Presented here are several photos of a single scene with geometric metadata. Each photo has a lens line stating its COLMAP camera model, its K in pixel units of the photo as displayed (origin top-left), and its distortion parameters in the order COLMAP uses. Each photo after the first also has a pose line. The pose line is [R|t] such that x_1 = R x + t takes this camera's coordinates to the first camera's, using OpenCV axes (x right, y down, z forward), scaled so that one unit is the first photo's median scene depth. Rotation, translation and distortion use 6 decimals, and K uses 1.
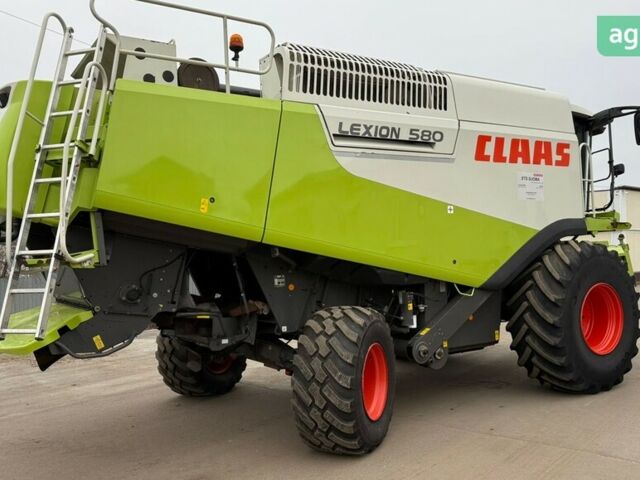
lens RADIAL K [[592.0, 0, 320.0], [0, 592.0, 240.0], [0, 0, 1]] dist [0.142066, -0.260978]
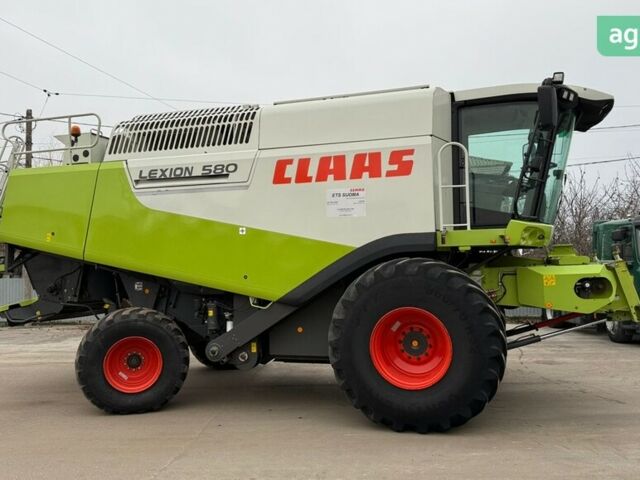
lens RADIAL K [[592.0, 0, 320.0], [0, 592.0, 240.0], [0, 0, 1]] dist [0.142066, -0.260978]
pose [[0.646383, -0.007158, -0.762979, 1.210629], [0.011395, 0.999935, 0.000272, -0.033205], [0.762928, -0.008870, 0.646423, 0.393016]]
